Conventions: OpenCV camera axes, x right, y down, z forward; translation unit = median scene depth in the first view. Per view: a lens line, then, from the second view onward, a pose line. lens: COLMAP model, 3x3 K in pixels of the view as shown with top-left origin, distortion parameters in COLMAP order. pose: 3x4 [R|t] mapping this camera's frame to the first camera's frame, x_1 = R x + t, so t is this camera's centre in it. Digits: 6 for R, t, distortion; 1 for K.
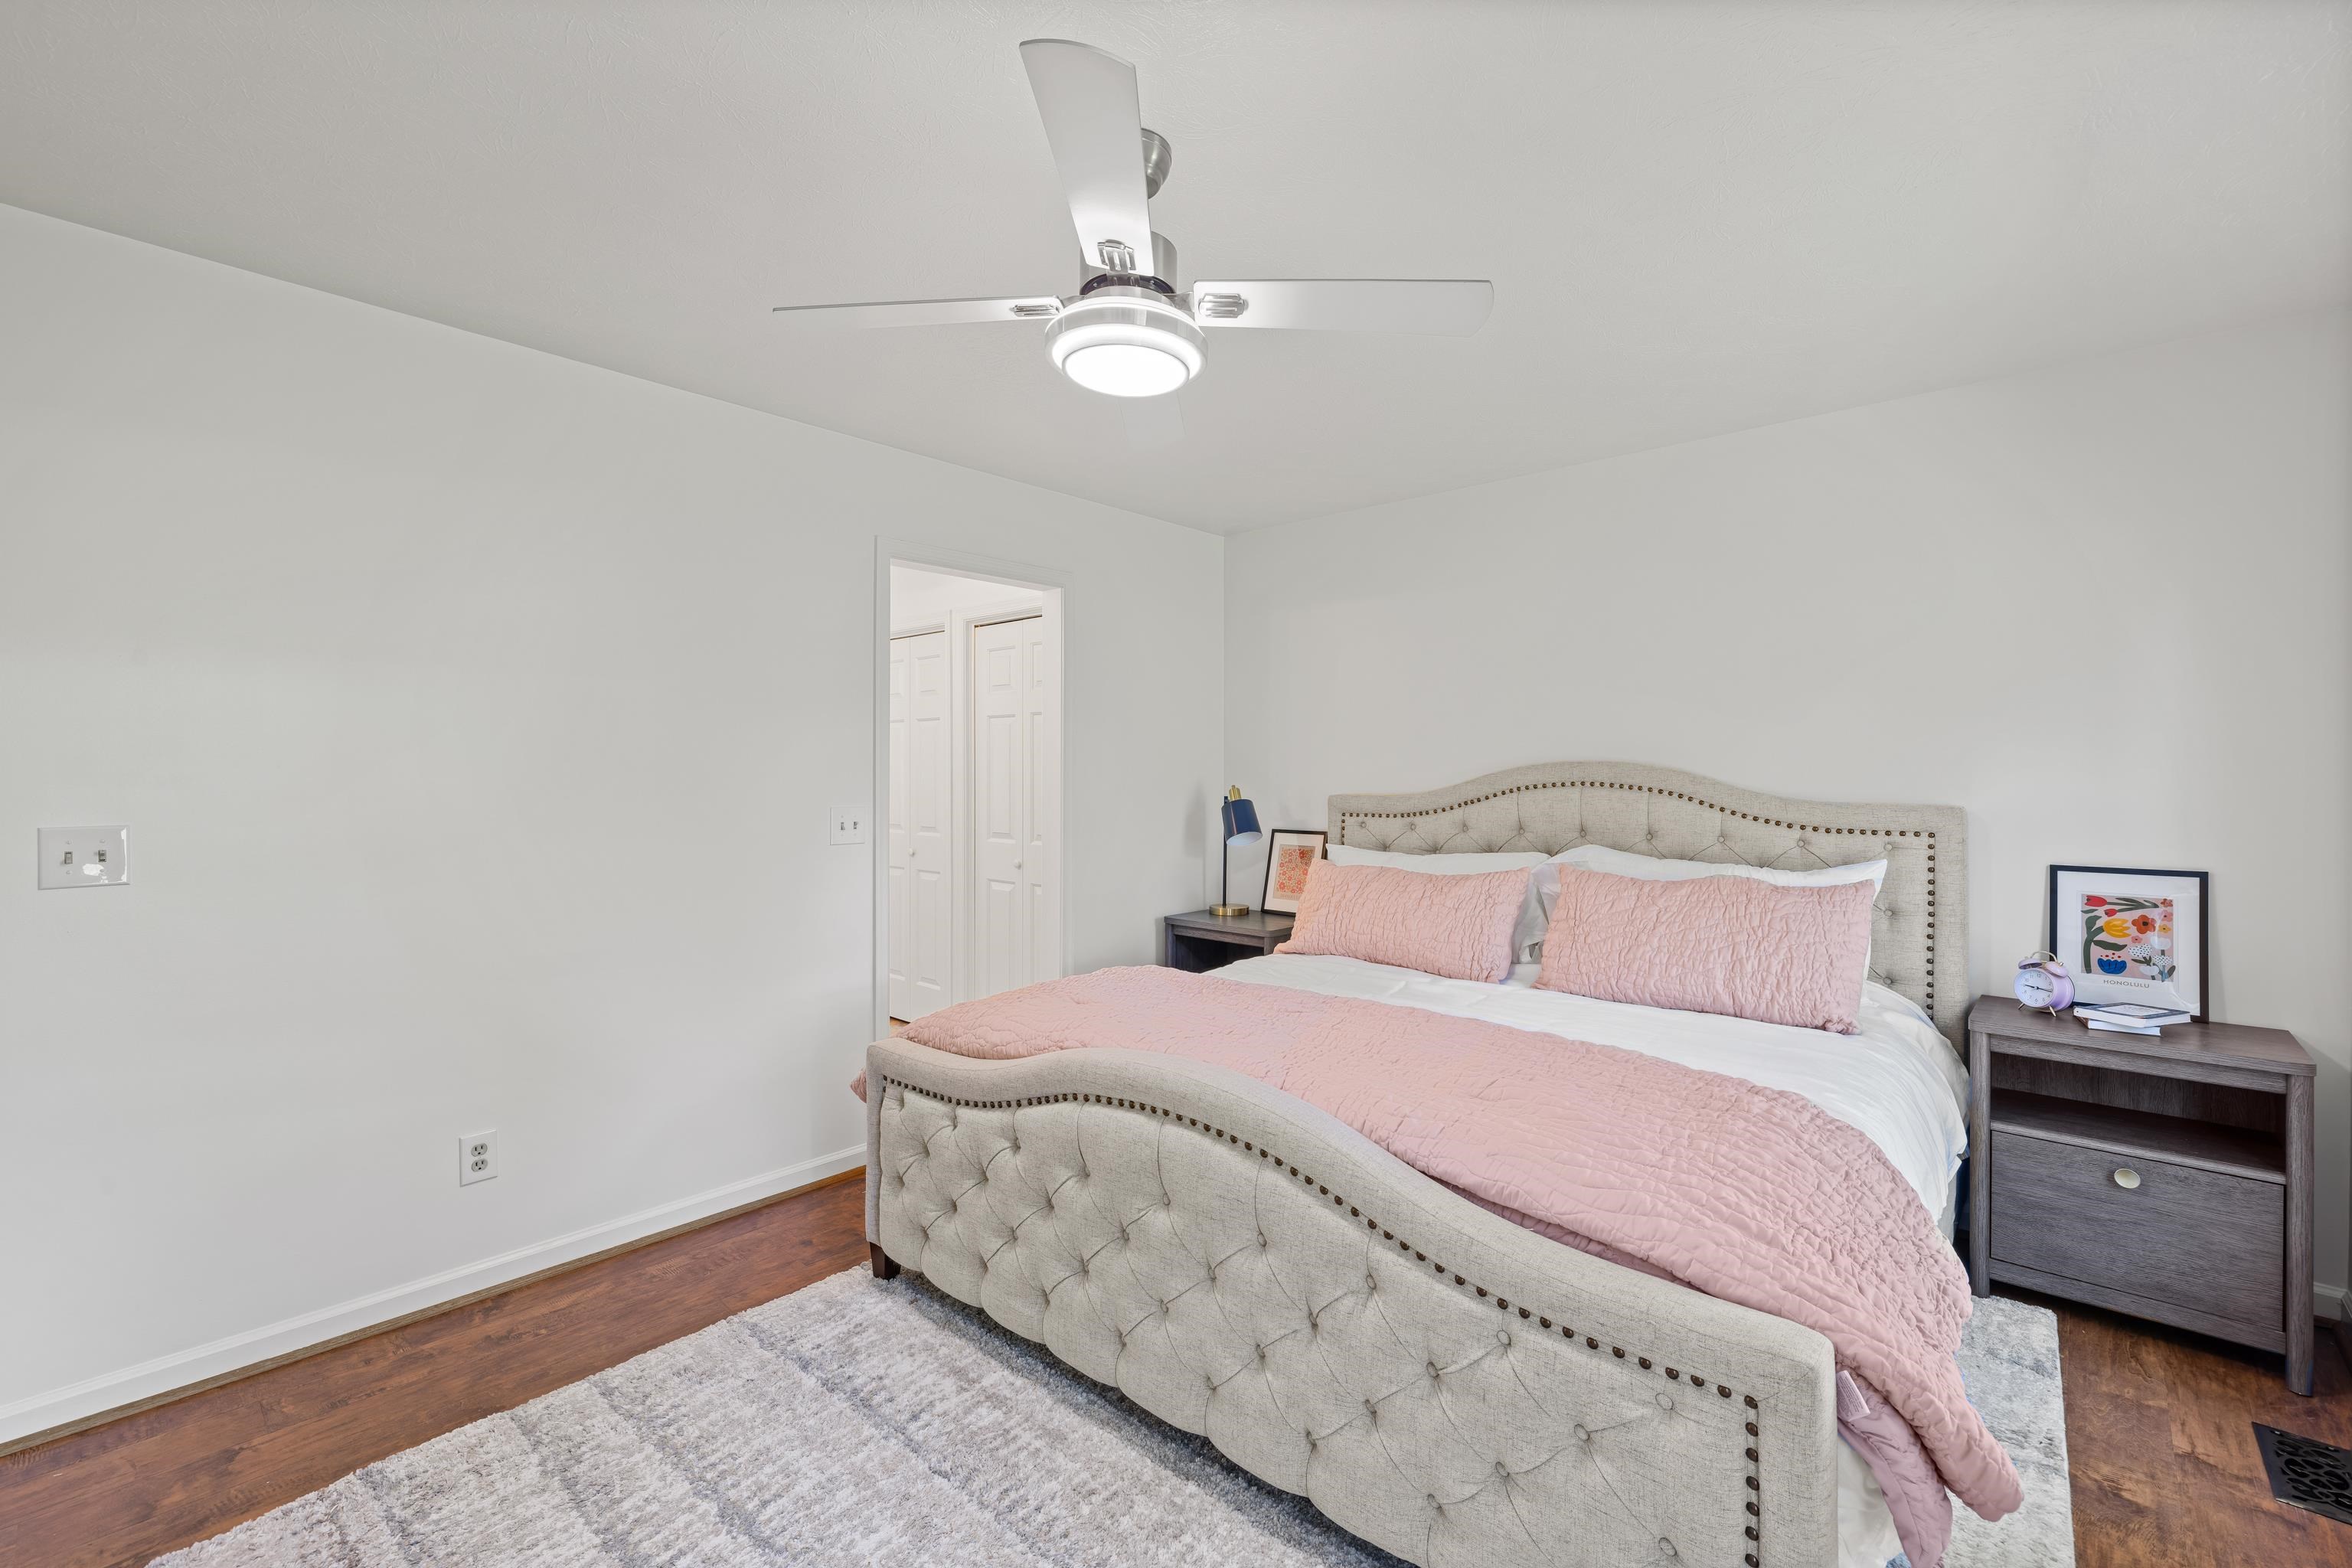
lens RADIAL K [[998.3, 0, 1175.3], [0, 998.3, 778.2], [0, 0, 1]] dist [0.001987, 0.000128]
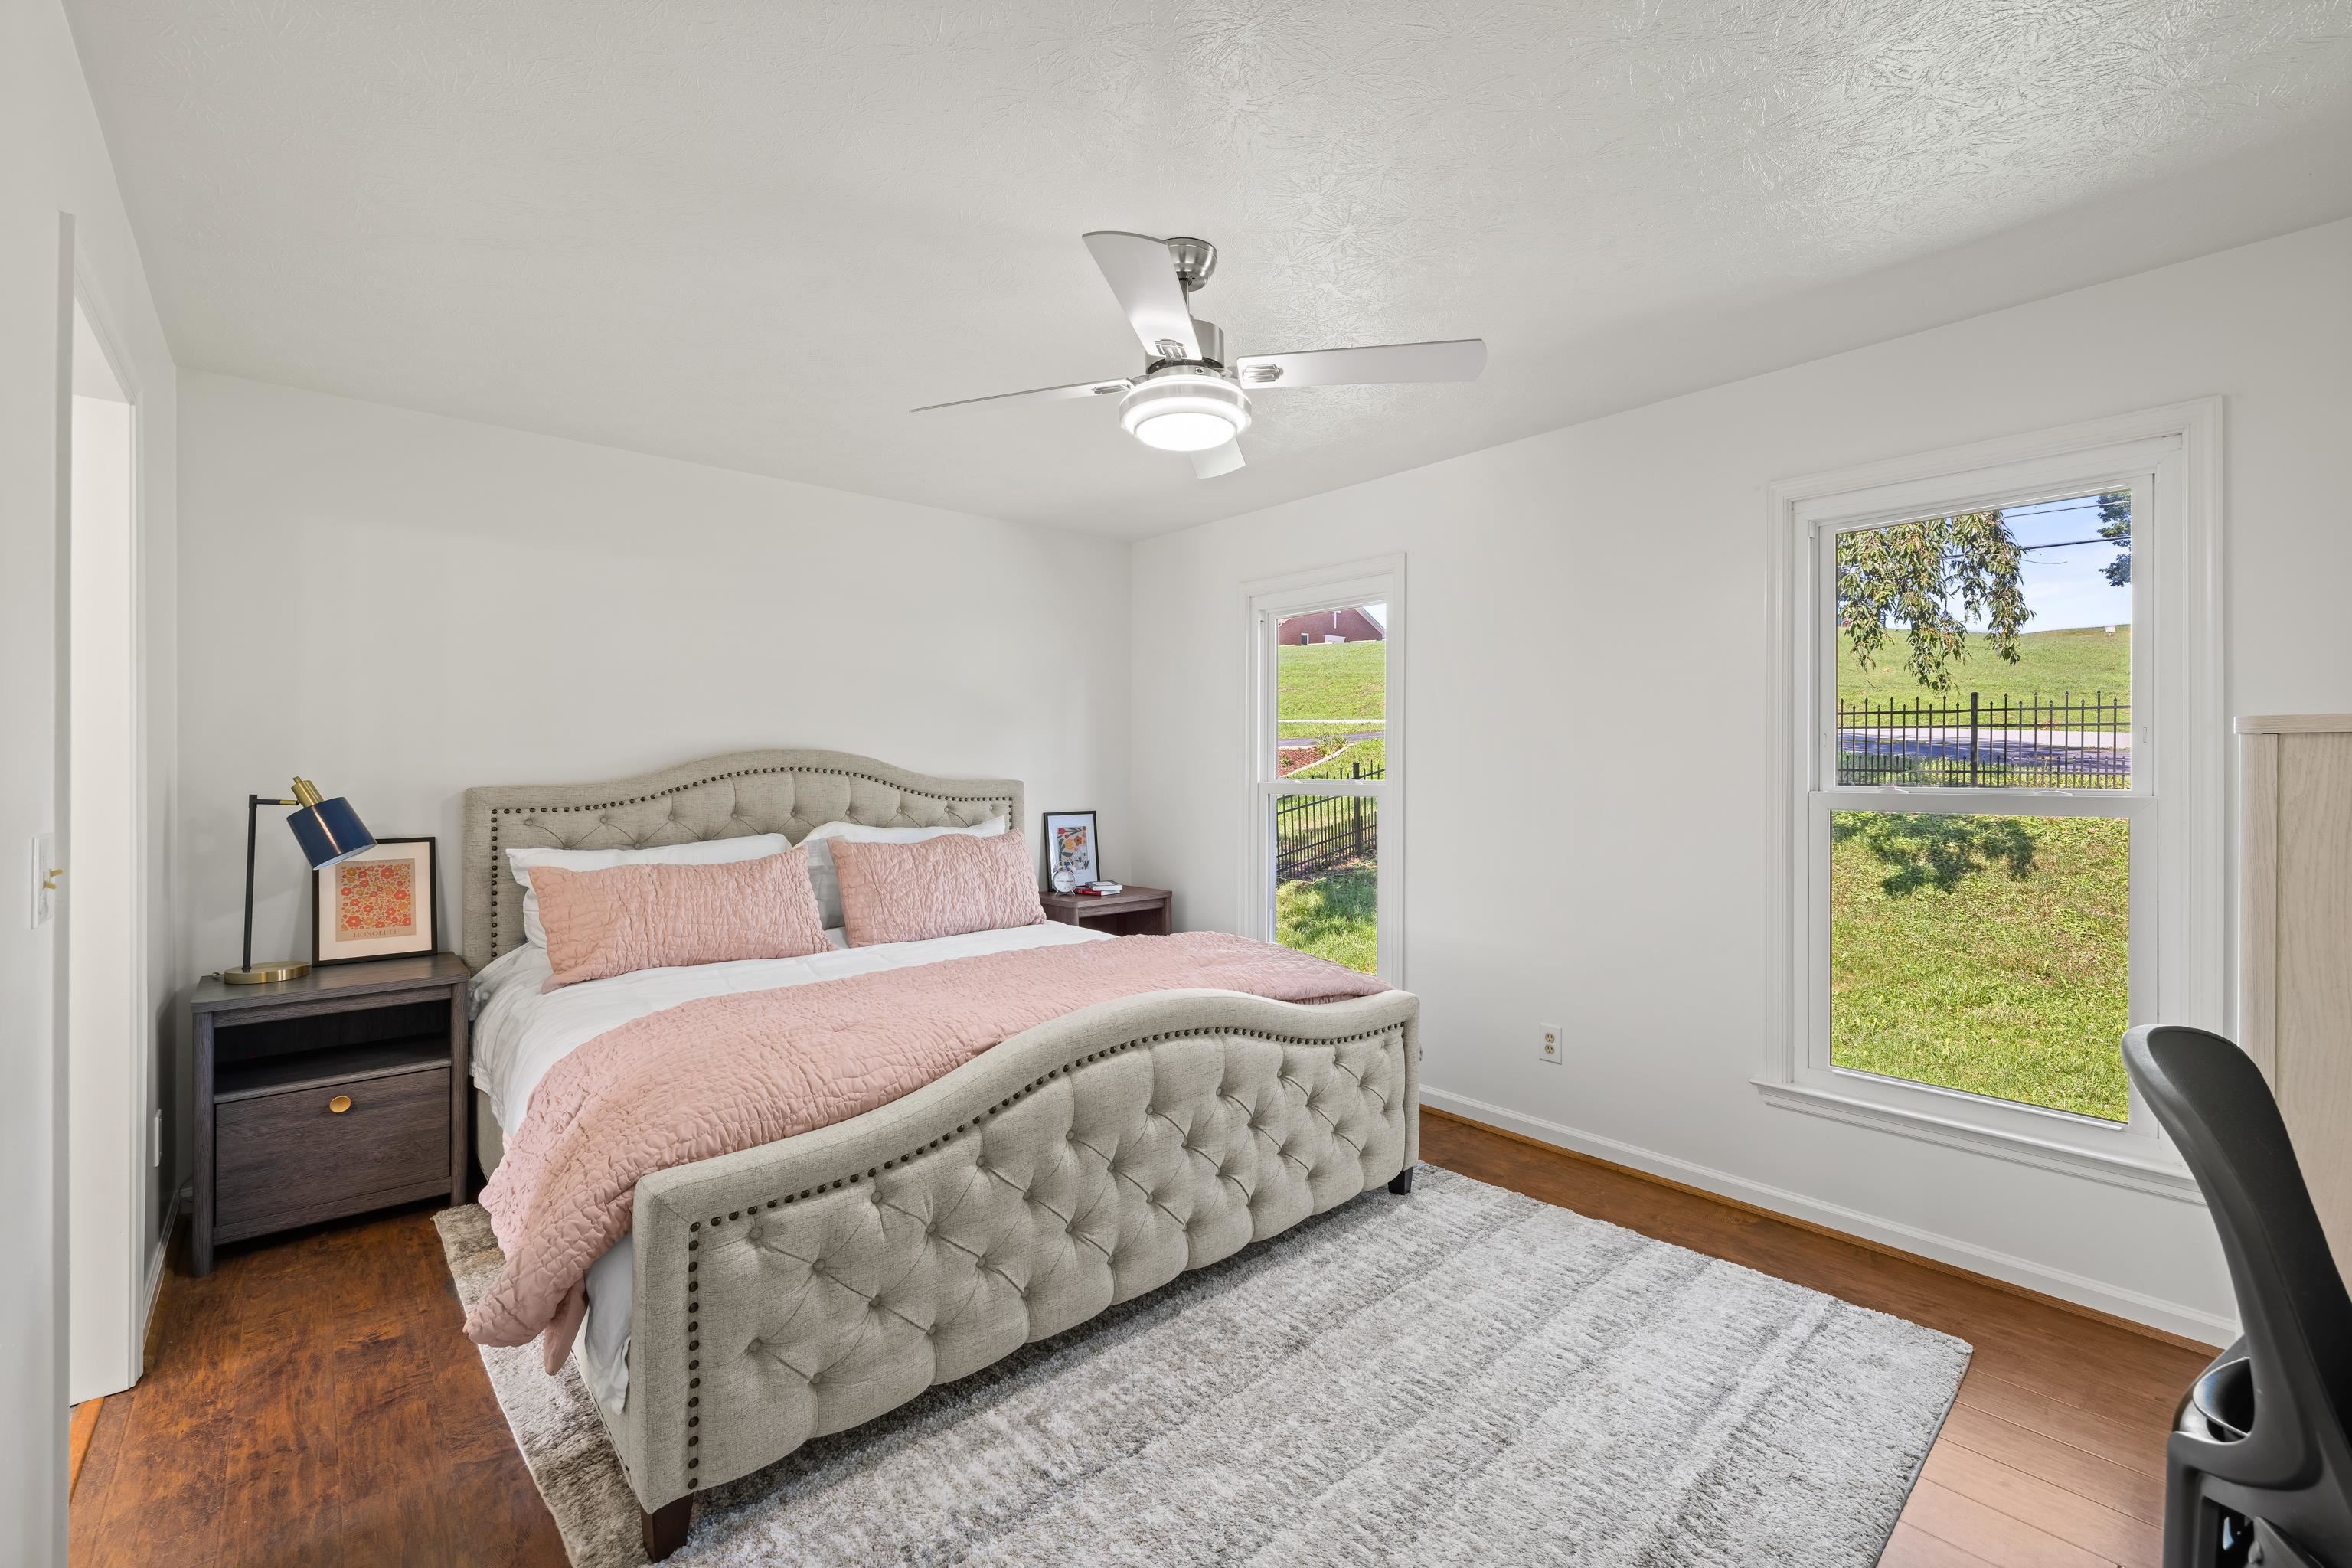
lens RADIAL K [[998.3, 0, 1175.3], [0, 998.3, 778.2], [0, 0, 1]] dist [0.001987, 0.000128]
pose [[0.112739, -0.015629, 0.993502, -0.703267], [0.003872, 0.999876, 0.015290, 0.000440], [-0.993617, 0.002123, 0.112785, 0.485900]]
